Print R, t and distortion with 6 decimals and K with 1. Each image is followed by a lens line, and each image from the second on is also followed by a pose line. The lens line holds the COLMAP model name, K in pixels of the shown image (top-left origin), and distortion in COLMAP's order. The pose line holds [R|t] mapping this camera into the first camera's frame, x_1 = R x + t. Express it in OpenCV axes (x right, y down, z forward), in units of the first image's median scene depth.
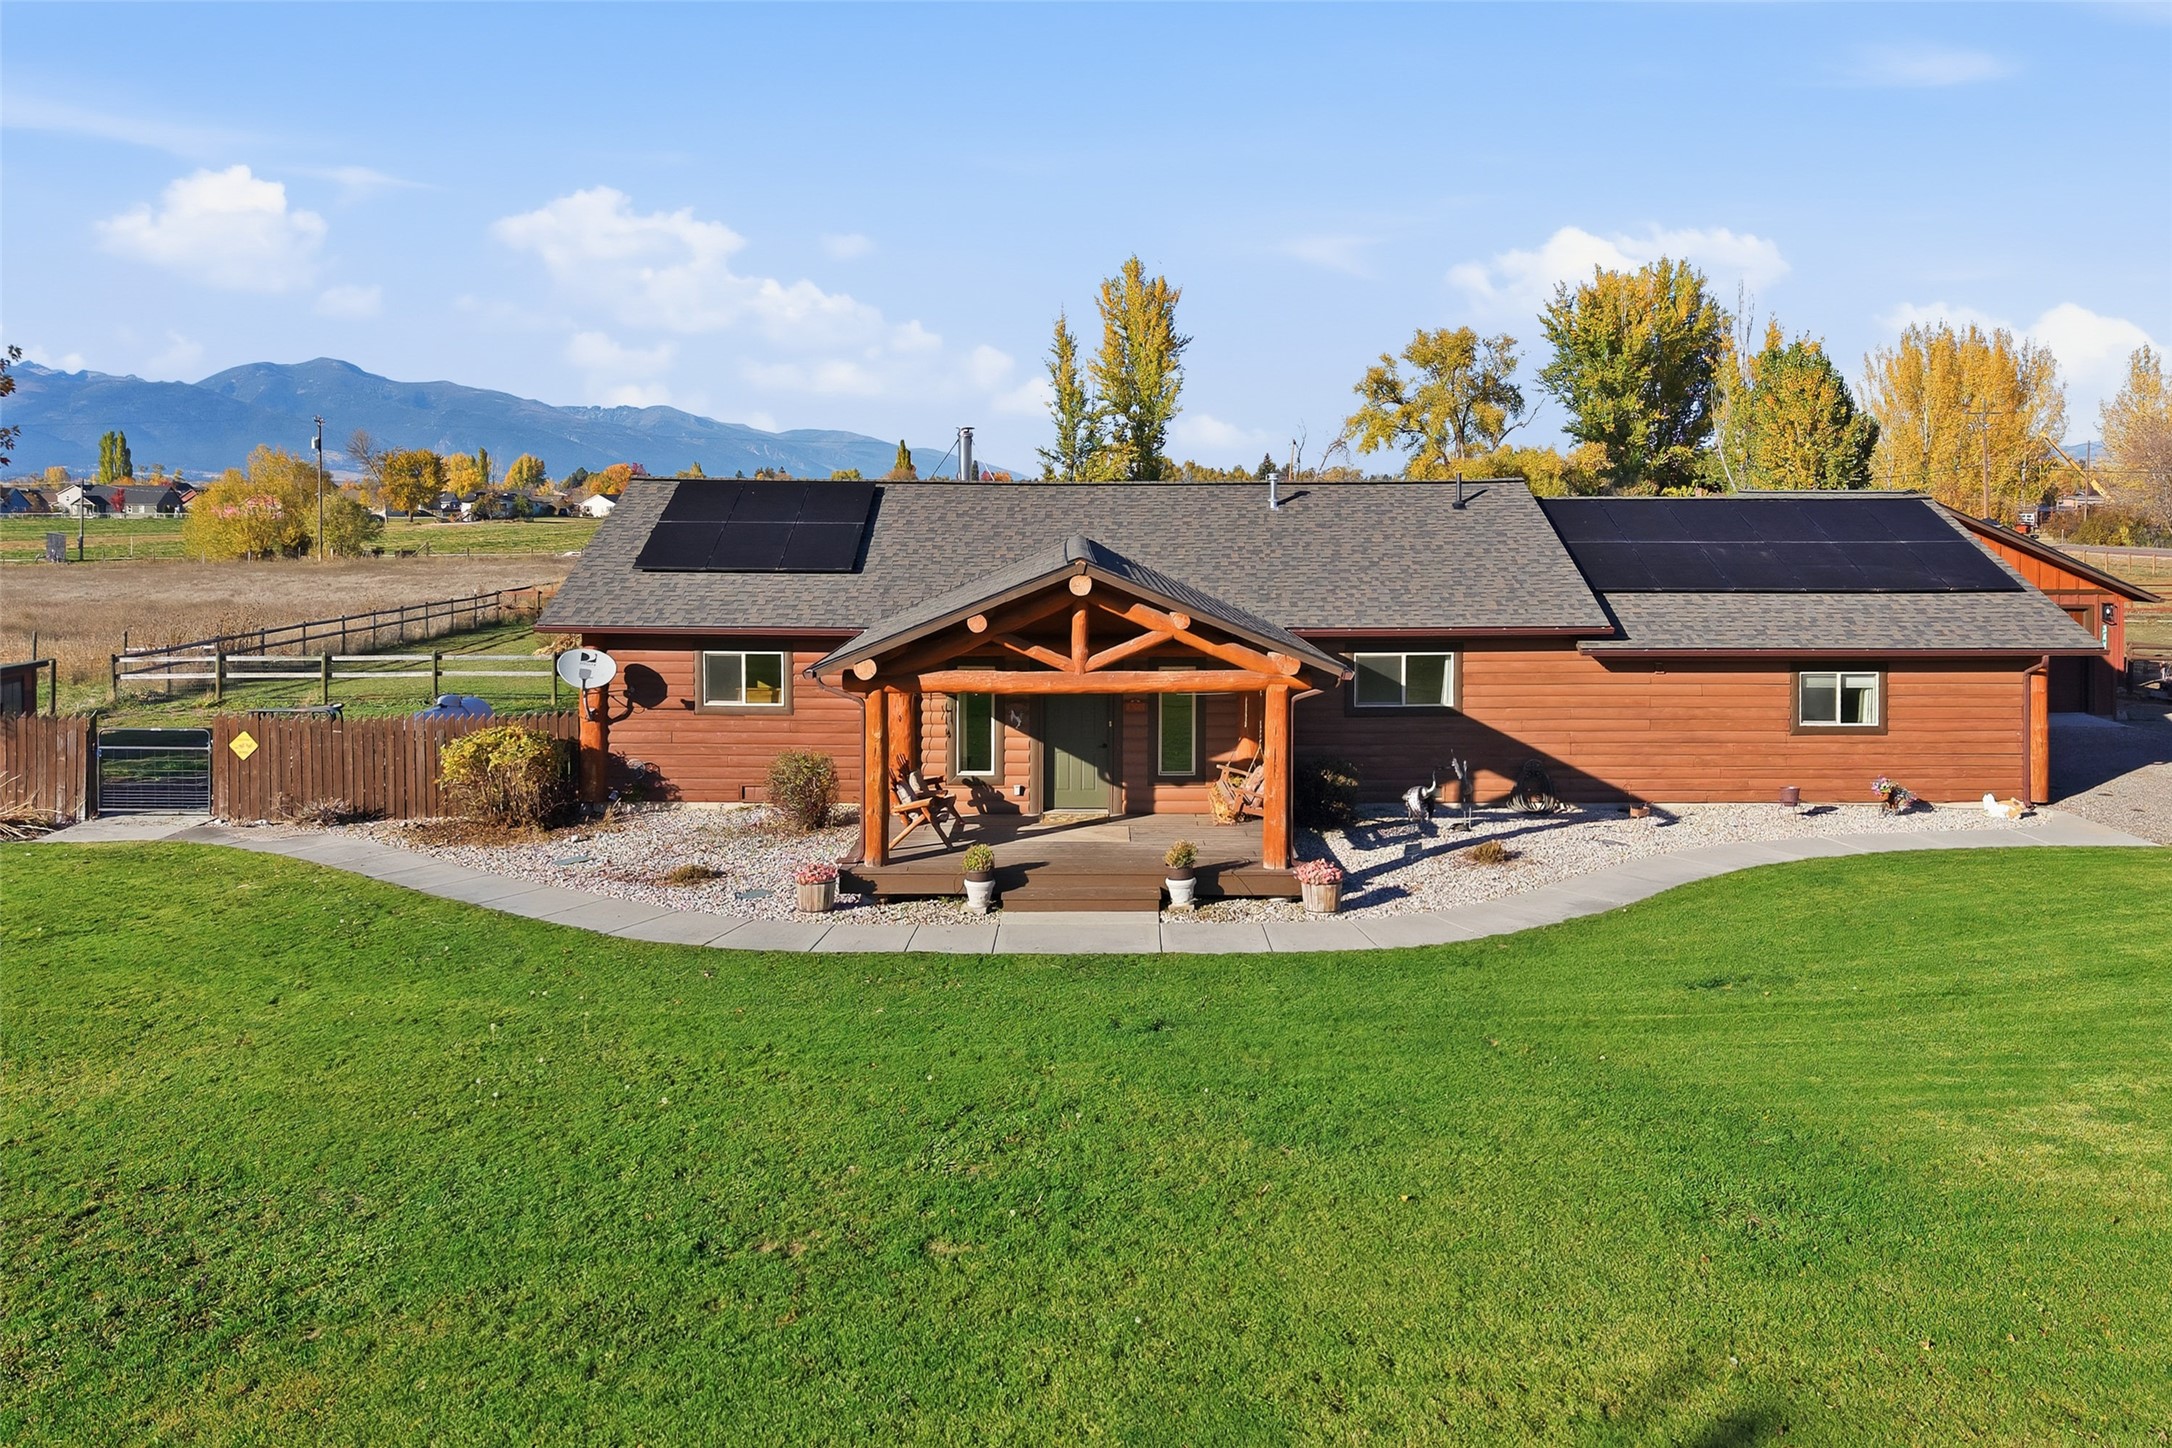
lens RADIAL K [[1332.3, 0, 1086.0], [0, 1332.3, 724.0], [0, 0, 1]] dist [0.001096, 0.000316]
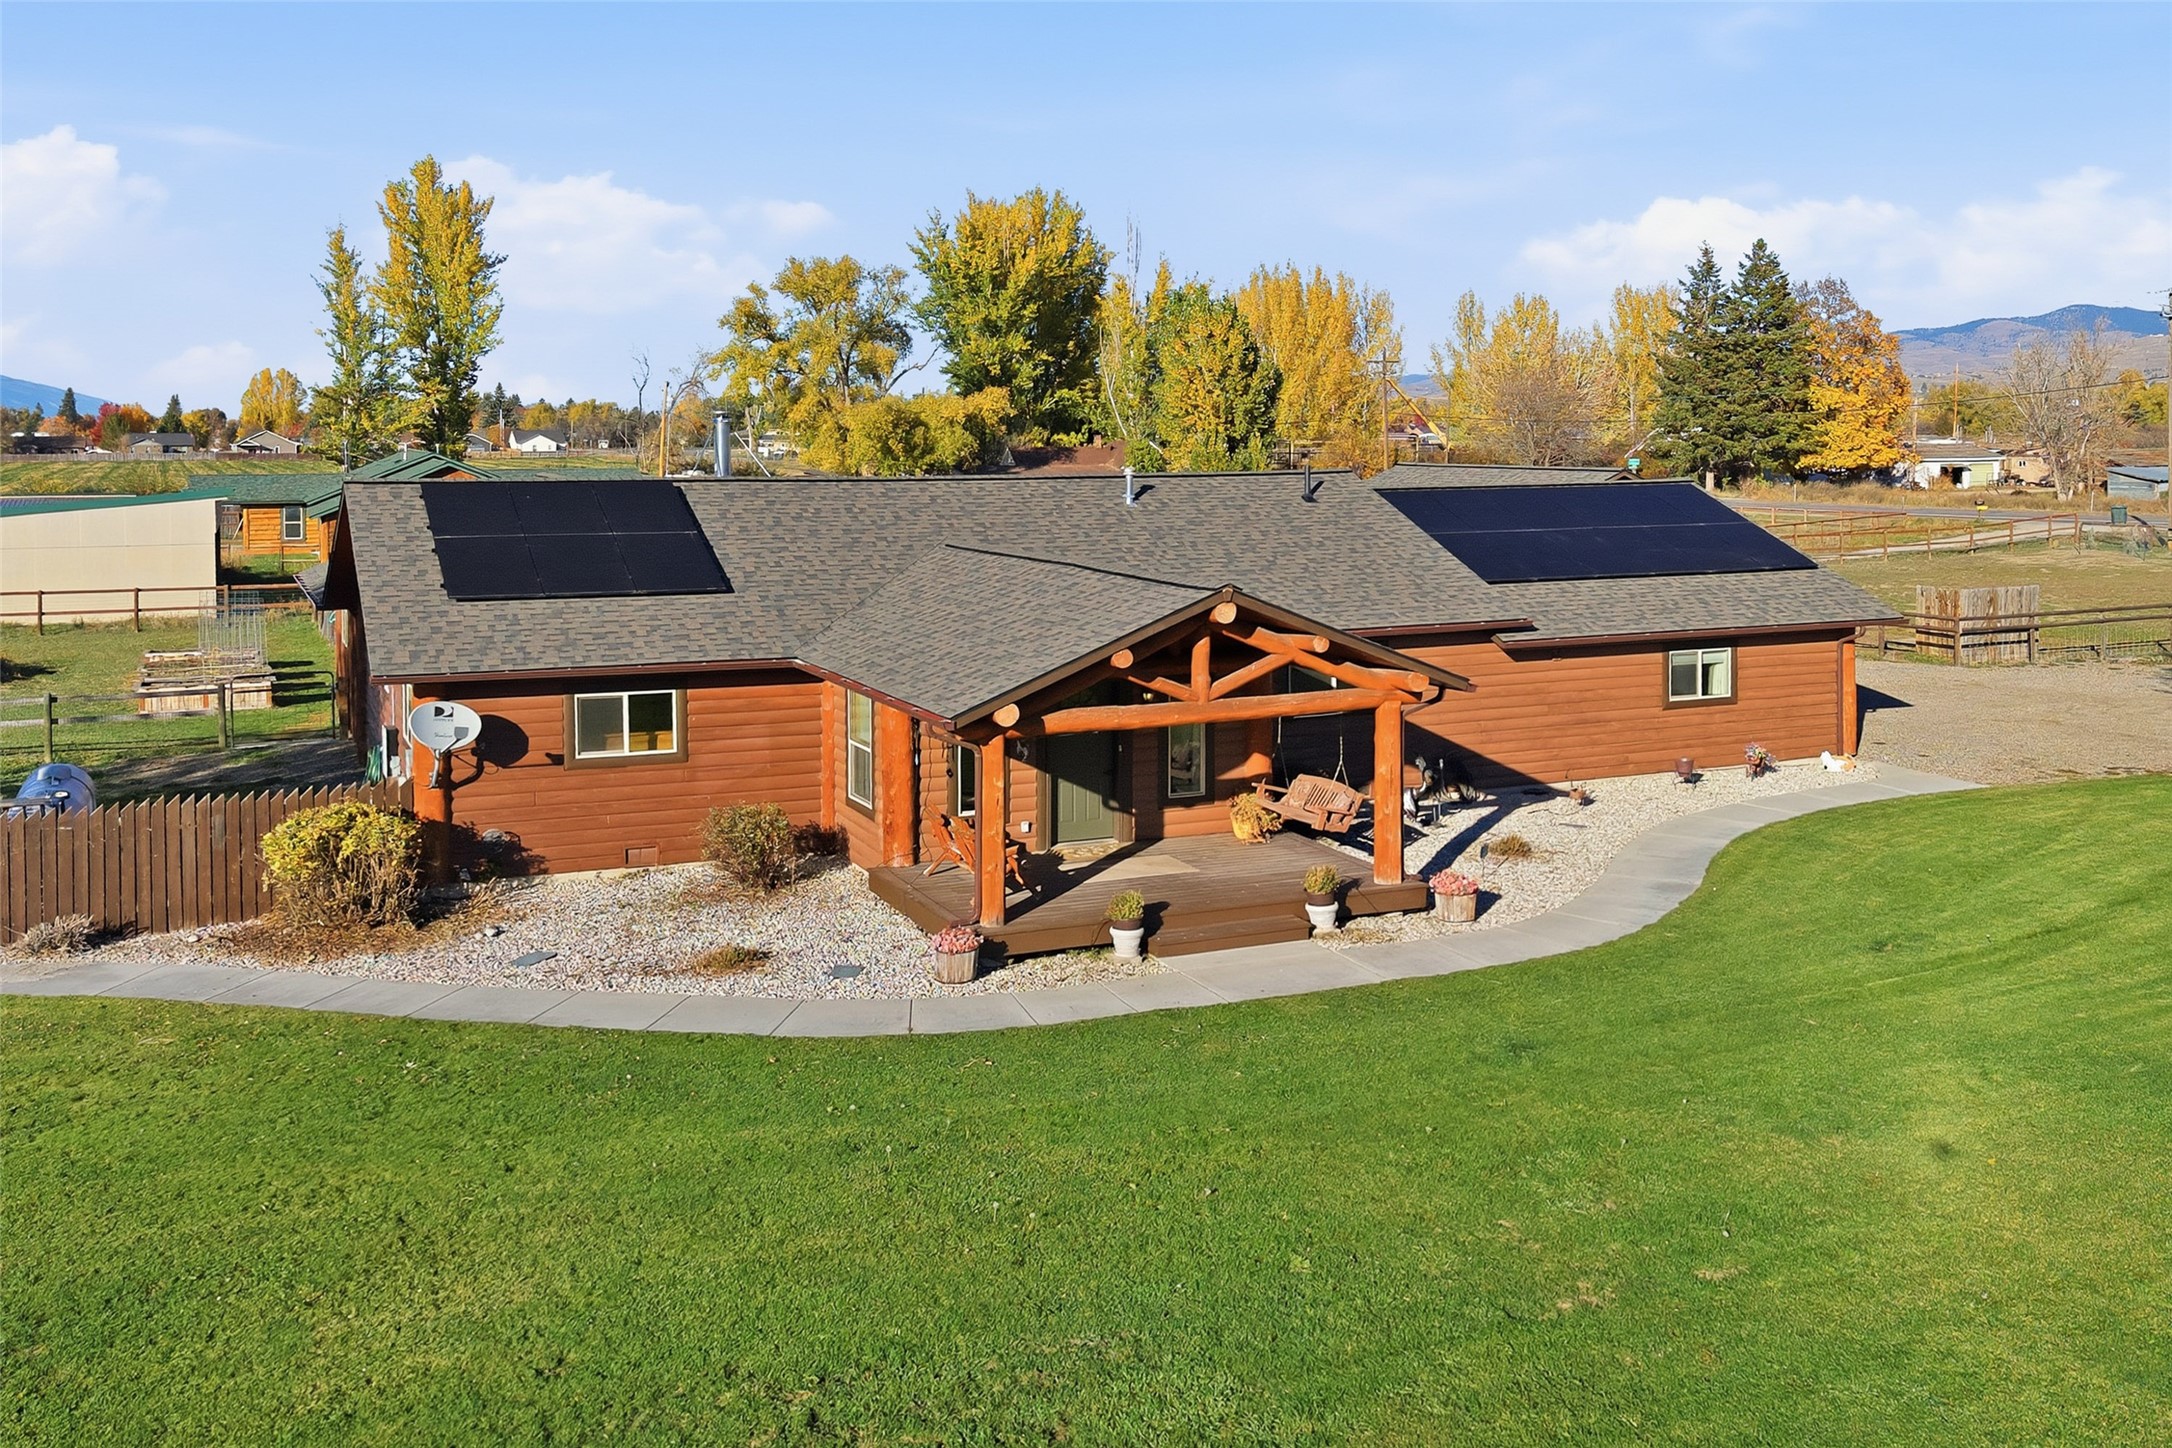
lens RADIAL K [[1478.4, 0, 1086.0], [0, 1478.4, 724.0], [0, 0, 1]] dist [0.005040, 0.000356]
pose [[0.951236, -0.068445, 0.300776, -0.272248], [0.067050, 0.997637, 0.014971, -0.029647], [-0.301090, 0.005926, 0.953577, 0.003334]]
